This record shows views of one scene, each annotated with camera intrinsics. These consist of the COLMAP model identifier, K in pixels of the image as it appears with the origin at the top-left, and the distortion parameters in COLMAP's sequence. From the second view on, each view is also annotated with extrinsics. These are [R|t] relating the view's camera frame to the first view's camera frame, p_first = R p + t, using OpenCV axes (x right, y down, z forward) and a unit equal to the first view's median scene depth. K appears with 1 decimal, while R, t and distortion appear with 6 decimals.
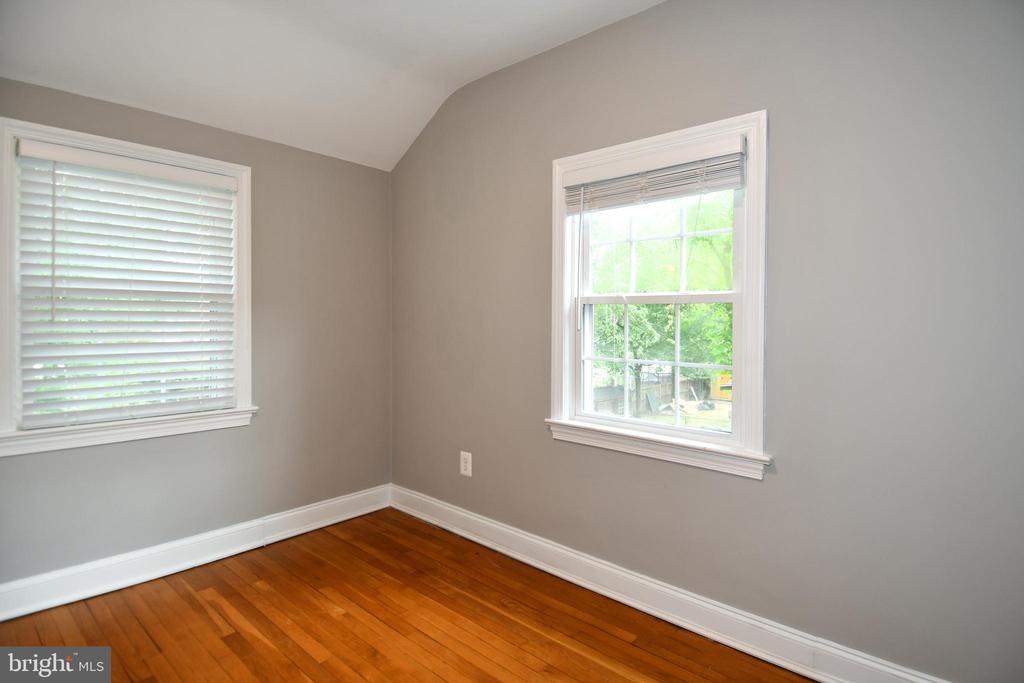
lens RADIAL K [[546.5, 0, 538.5], [0, 546.5, 326.5], [0, 0, 1]] dist [0.061520, -0.043845]
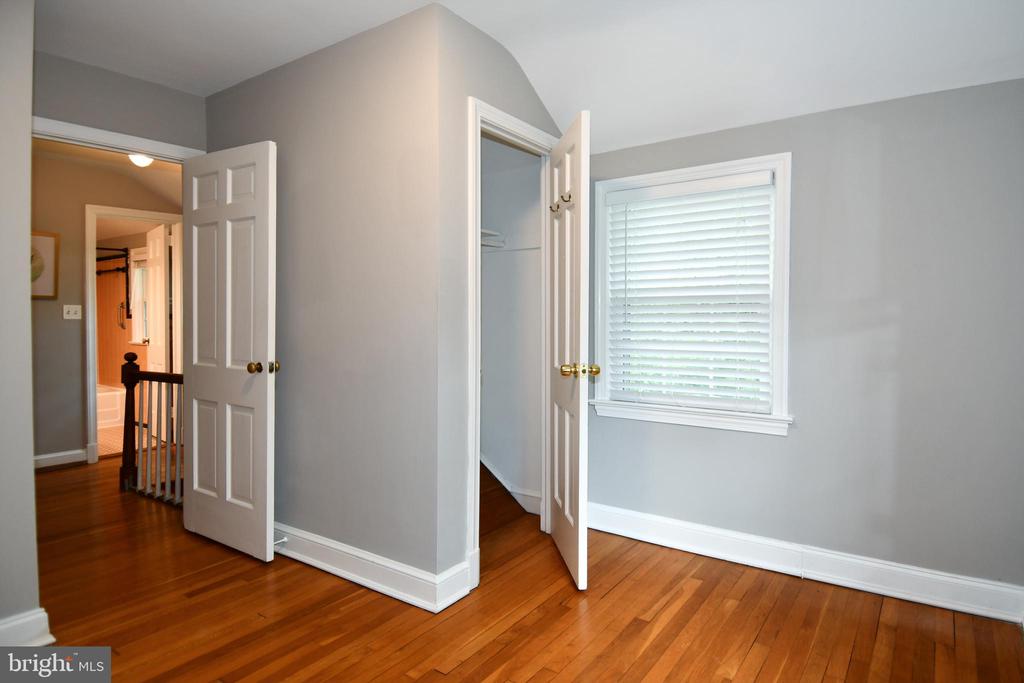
lens RADIAL K [[546.5, 0, 538.5], [0, 546.5, 326.5], [0, 0, 1]] dist [0.061520, -0.043845]
pose [[0.156114, 0.000881, -0.987739, 0.343655], [-0.013233, 0.999912, -0.001200, 0.004061], [0.987650, 0.013258, 0.156112, 0.492100]]
